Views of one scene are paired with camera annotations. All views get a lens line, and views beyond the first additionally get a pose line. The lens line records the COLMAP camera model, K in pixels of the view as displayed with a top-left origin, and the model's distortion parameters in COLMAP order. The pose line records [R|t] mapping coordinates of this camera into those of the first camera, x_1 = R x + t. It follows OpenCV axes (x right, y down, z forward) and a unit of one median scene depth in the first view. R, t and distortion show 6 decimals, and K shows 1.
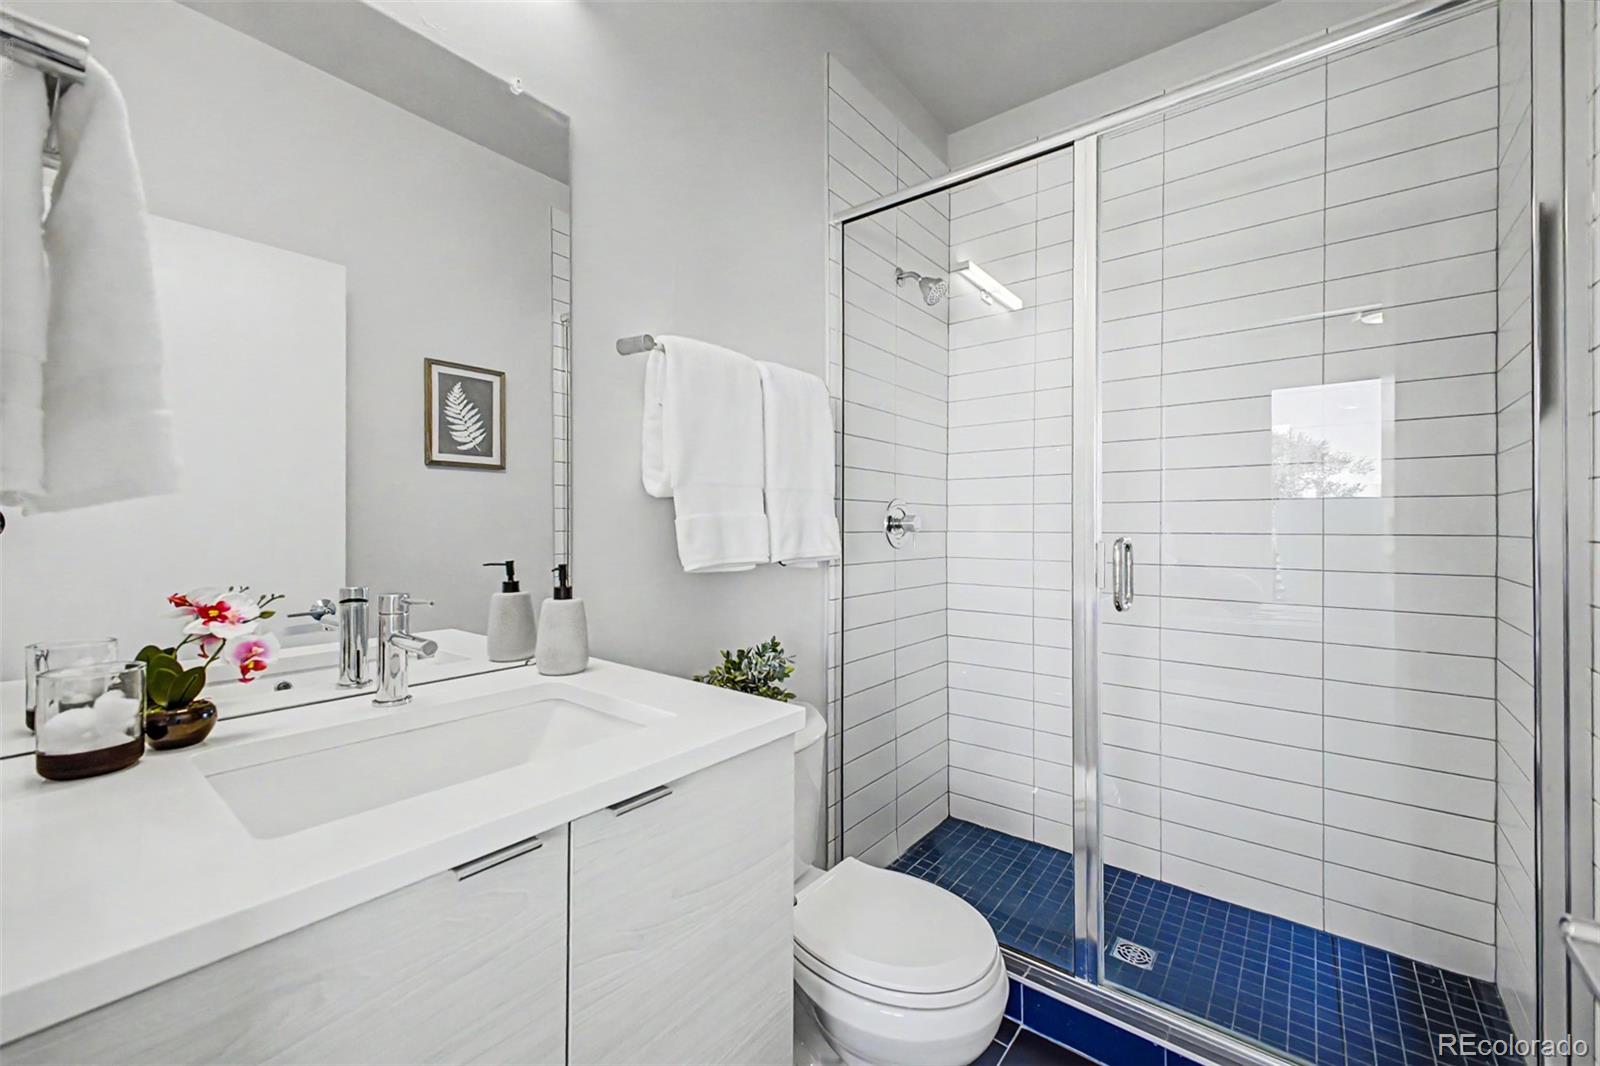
lens RADIAL K [[638.7, 0, 798.7], [0, 638.7, 525.5], [0, 0, 1]] dist [0.014496, -0.003893]
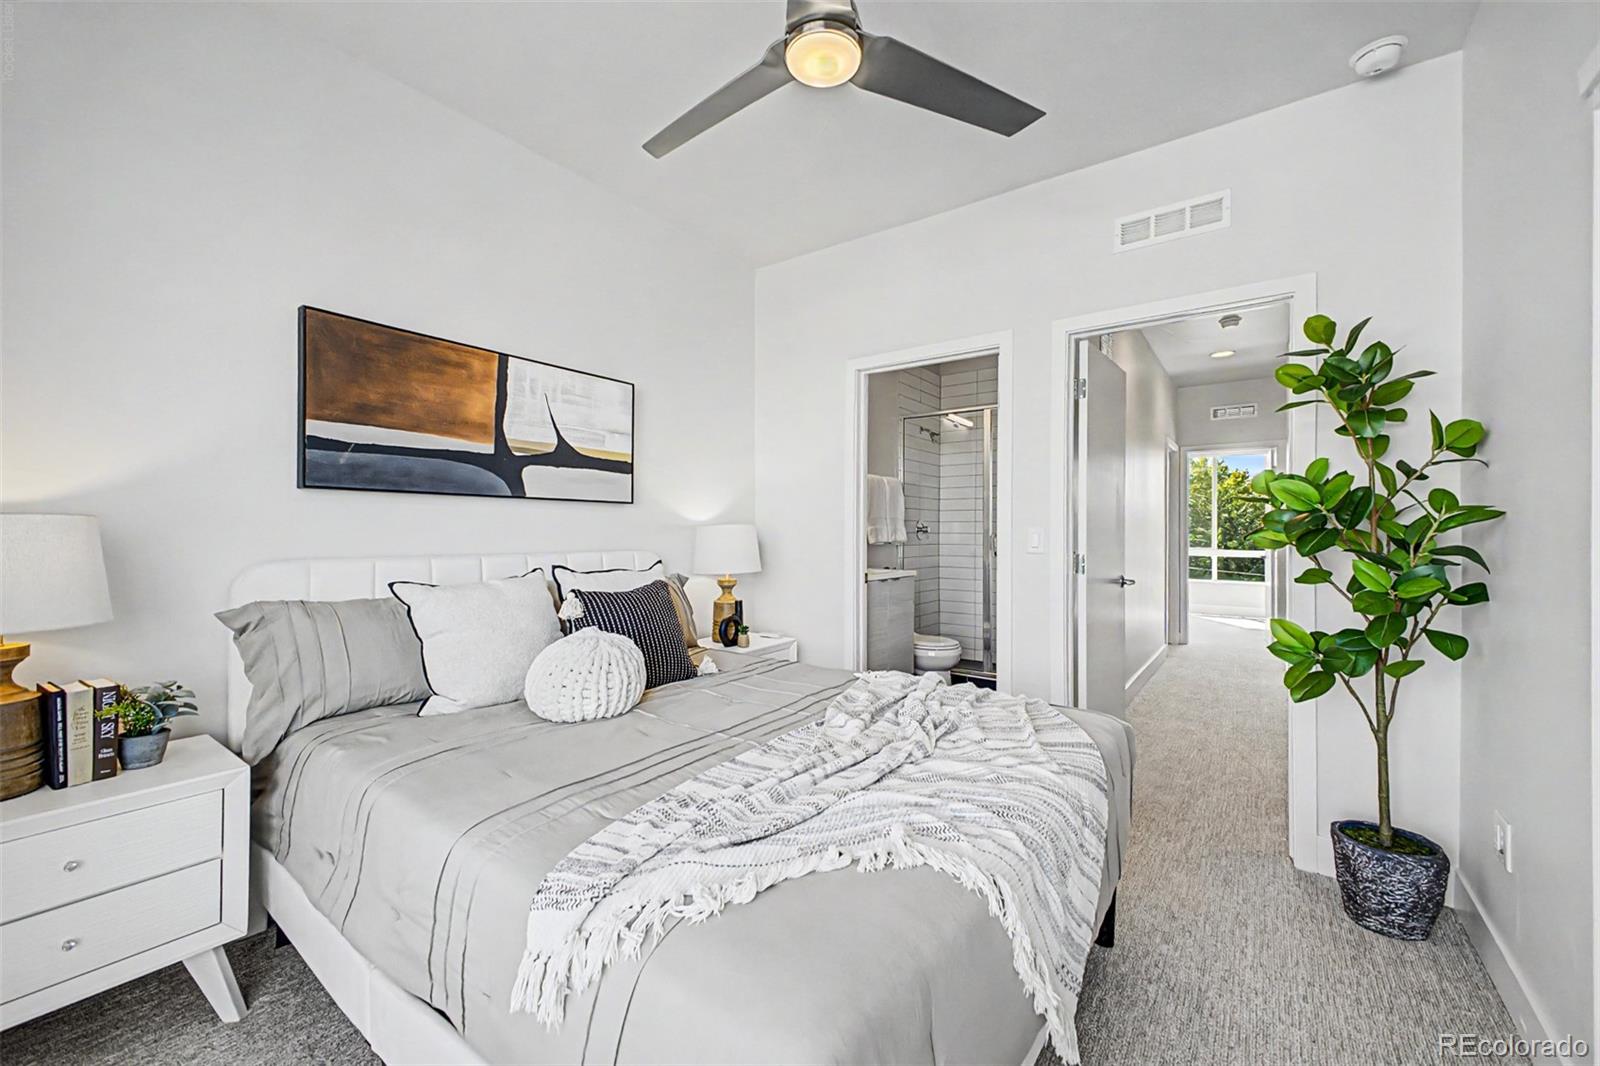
lens RADIAL K [[638.7, 0, 807.2], [0, 638.7, 528.8], [0, 0, 1]] dist [0.014496, -0.003893]
pose [[0.998710, 0.001377, 0.050757, -0.408389], [-0.001027, 0.999976, -0.006910, 0.011453], [-0.050765, 0.006849, 0.998687, -1.437258]]
